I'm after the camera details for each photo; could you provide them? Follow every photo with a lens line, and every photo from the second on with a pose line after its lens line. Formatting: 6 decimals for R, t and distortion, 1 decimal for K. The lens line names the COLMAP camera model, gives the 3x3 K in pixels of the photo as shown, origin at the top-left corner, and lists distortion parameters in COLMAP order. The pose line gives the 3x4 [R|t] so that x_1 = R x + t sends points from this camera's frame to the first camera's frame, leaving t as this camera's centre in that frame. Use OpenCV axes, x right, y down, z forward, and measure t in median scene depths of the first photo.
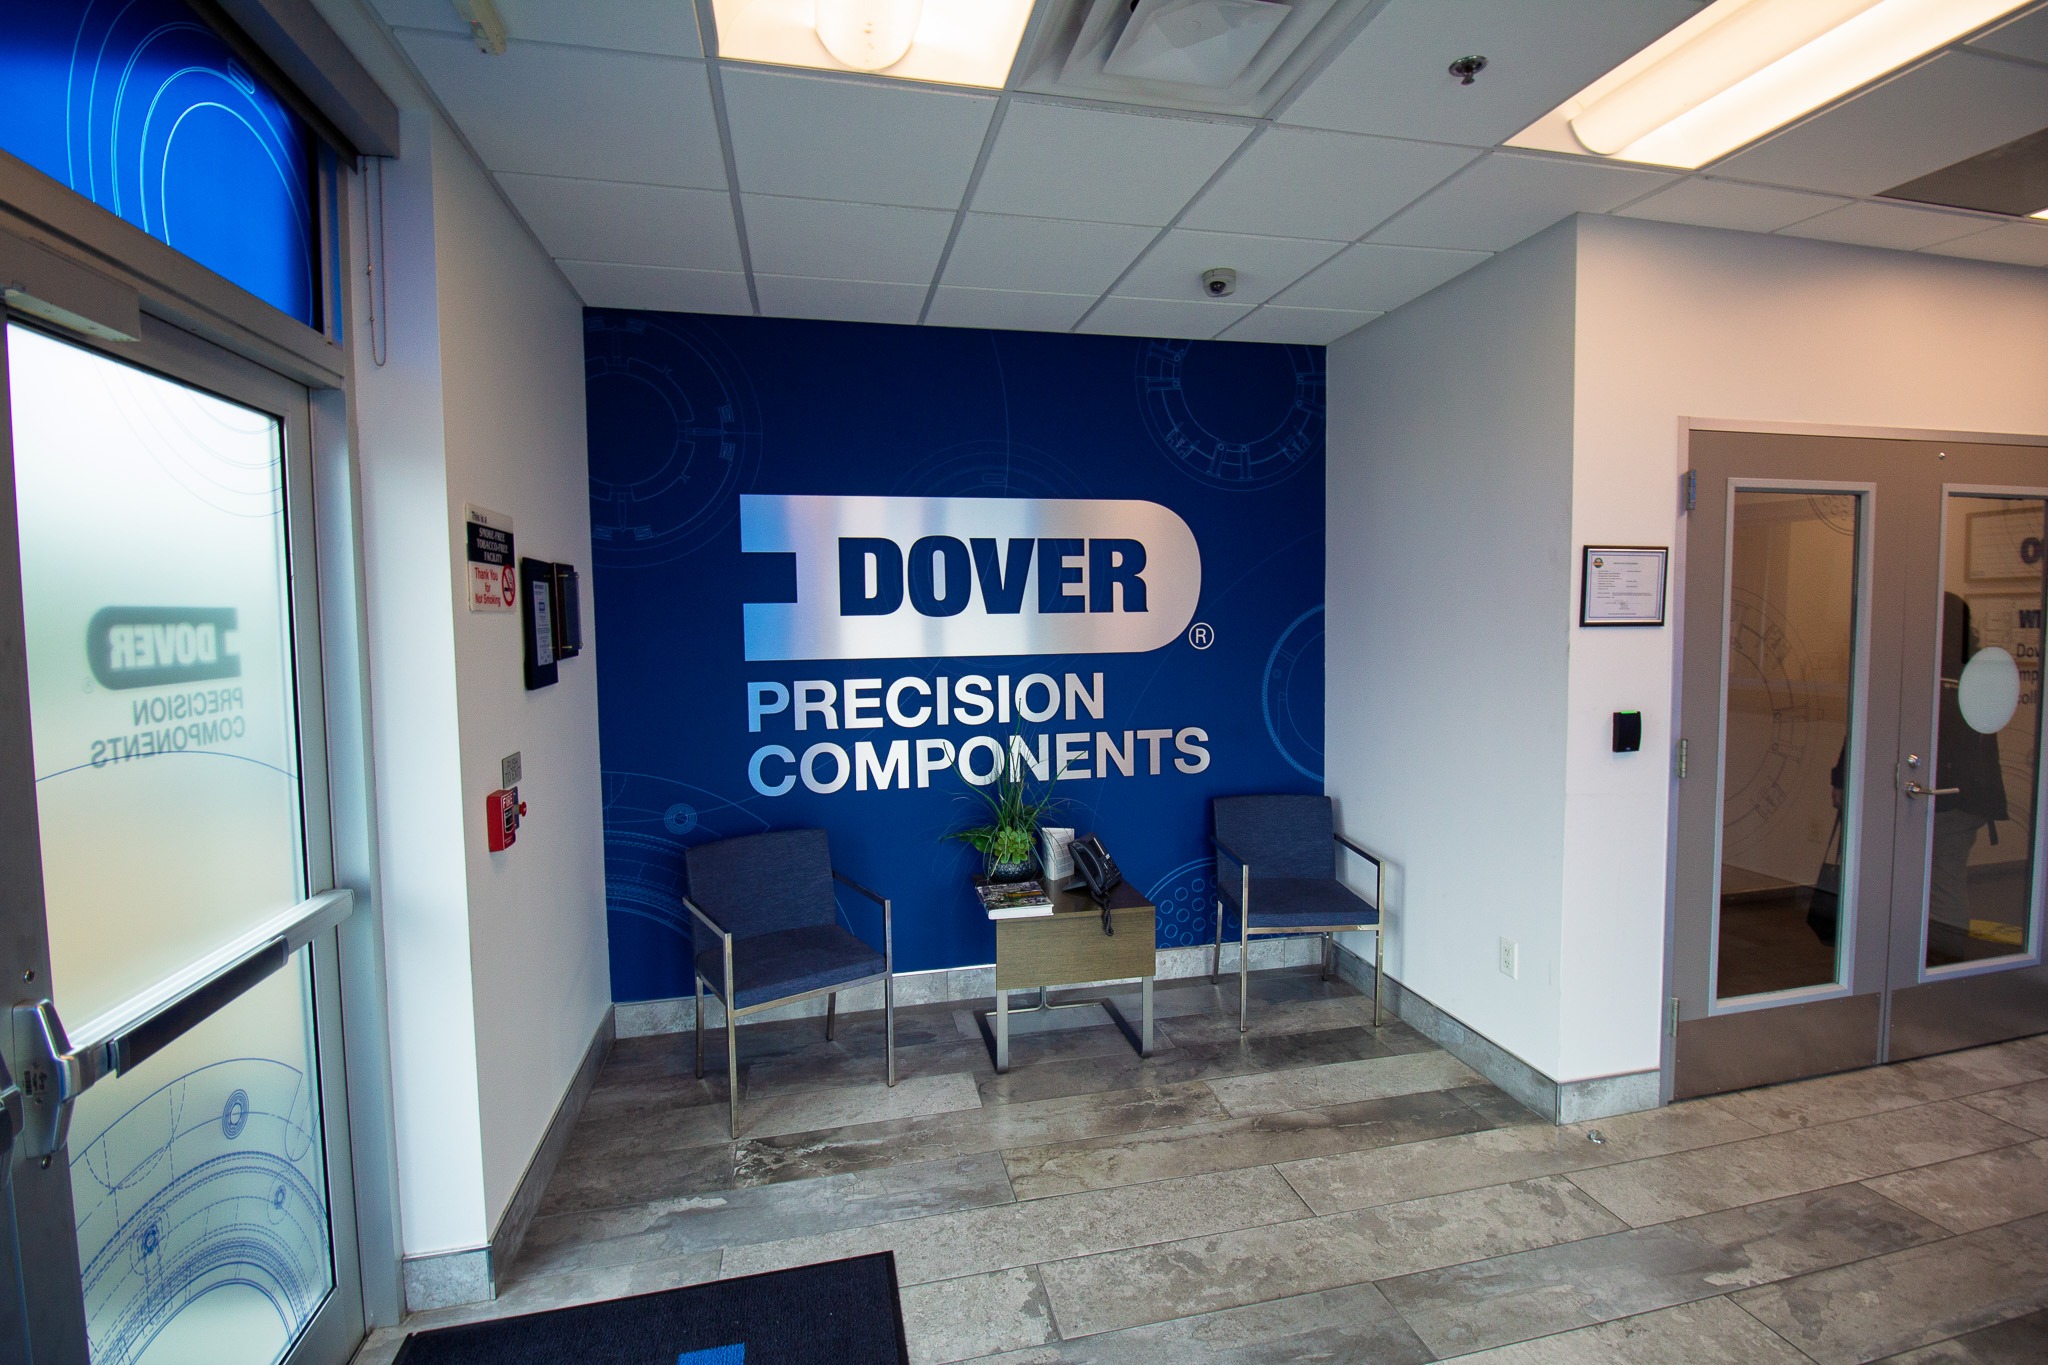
lens RADIAL K [[956.3, 0, 1052.5], [0, 956.3, 673.7], [0, 0, 1]] dist [-0.000014, -0.000121]
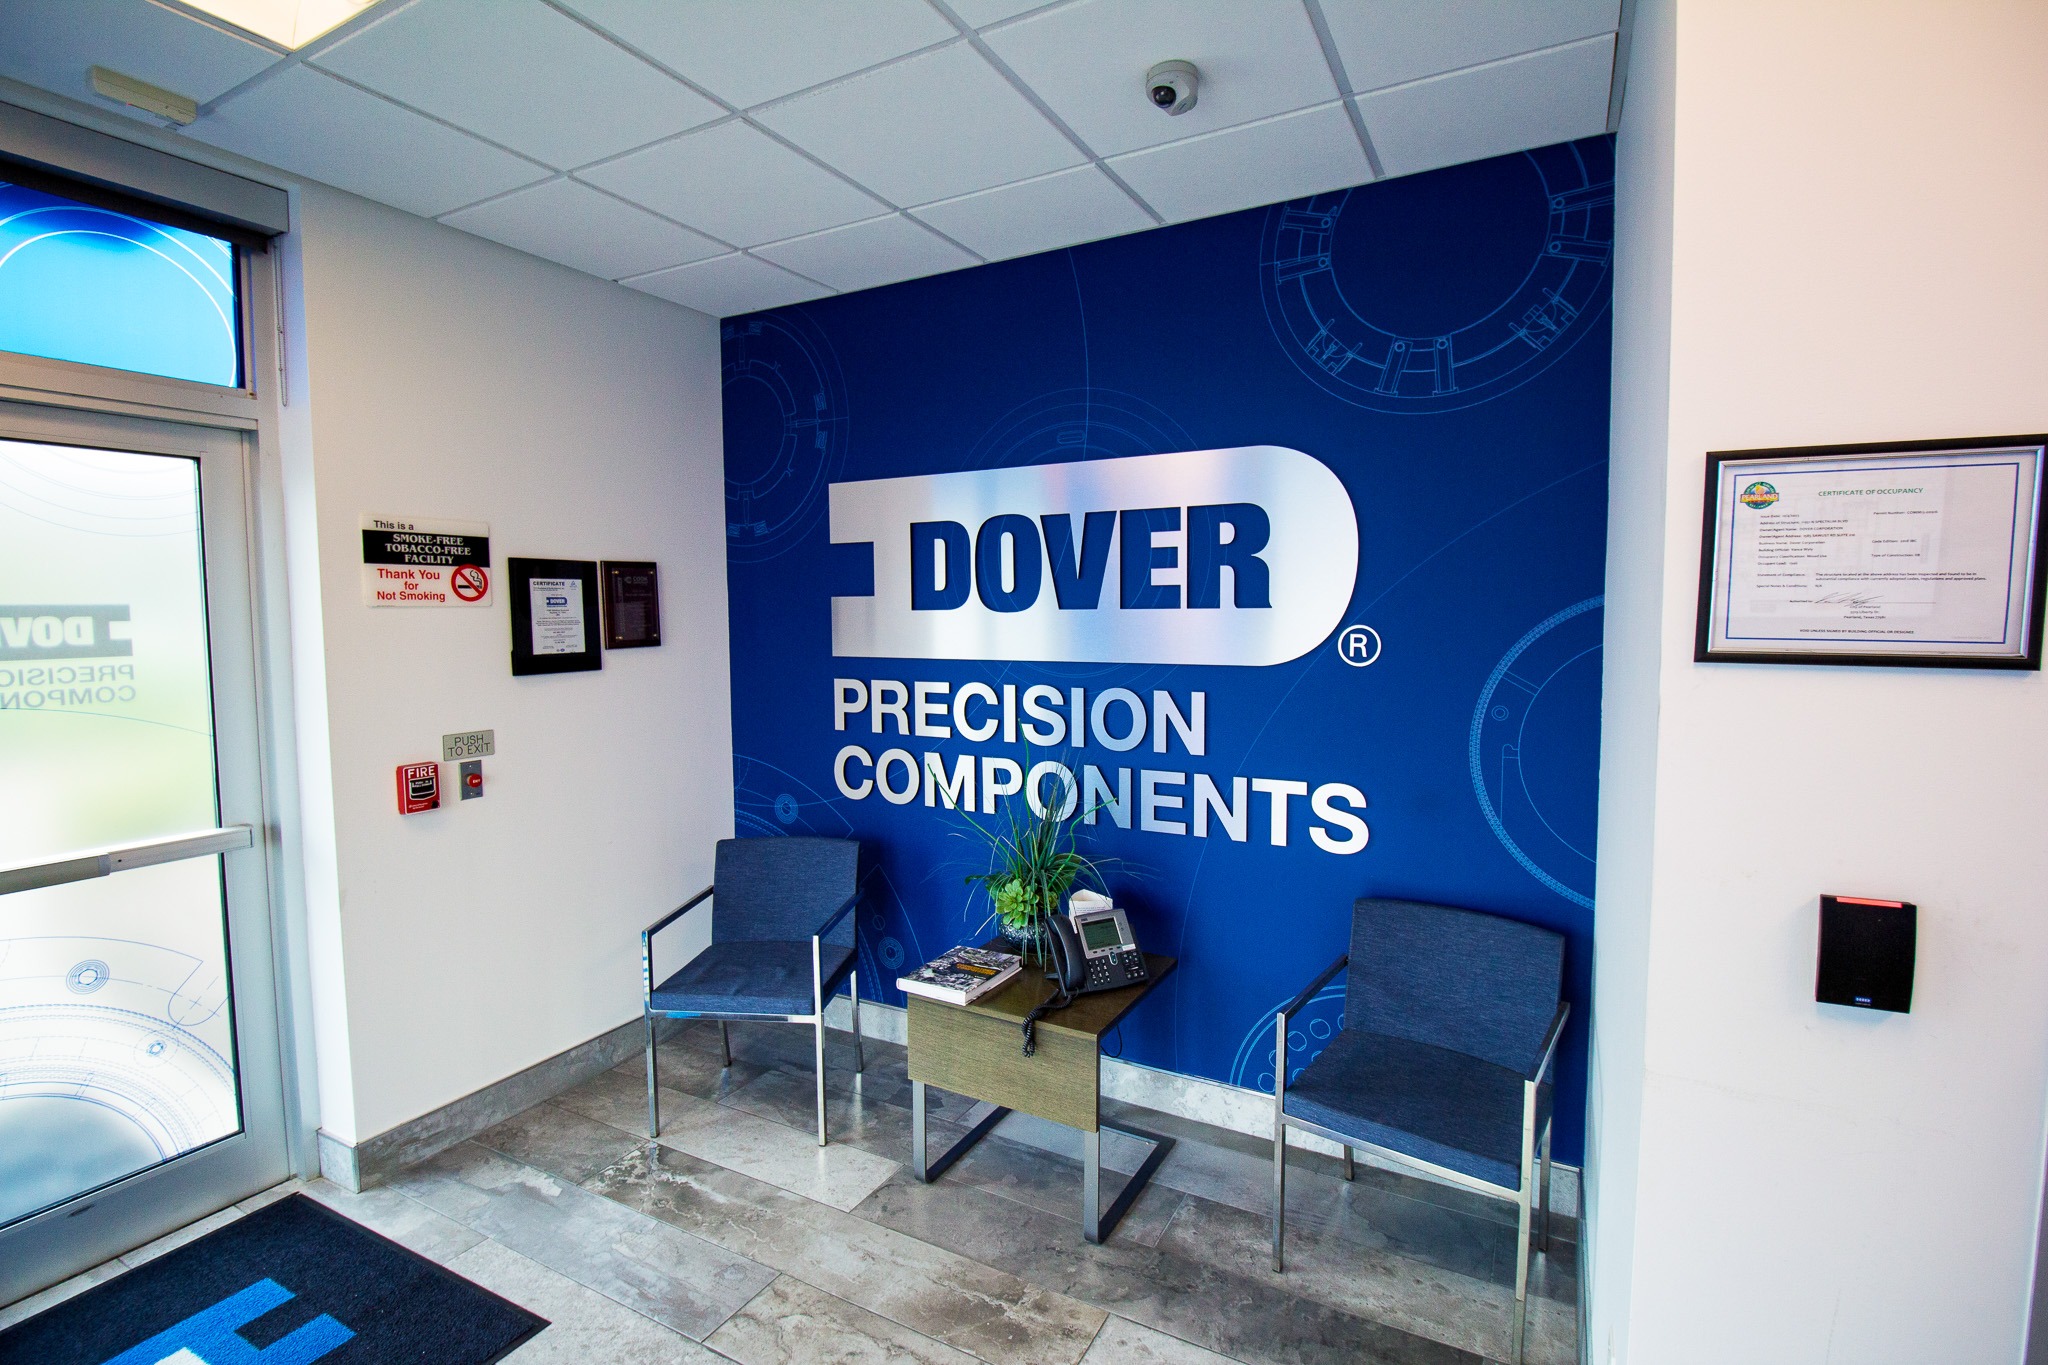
lens RADIAL K [[967.1, 0, 1020.6], [0, 967.1, 672.9], [0, 0, 1]] dist [-0.001936, -0.000572]
pose [[0.742680, 0.052749, -0.667565, 0.453619], [-0.044592, 0.998576, 0.029294, -0.032072], [0.668160, 0.008012, 0.743975, 0.382773]]
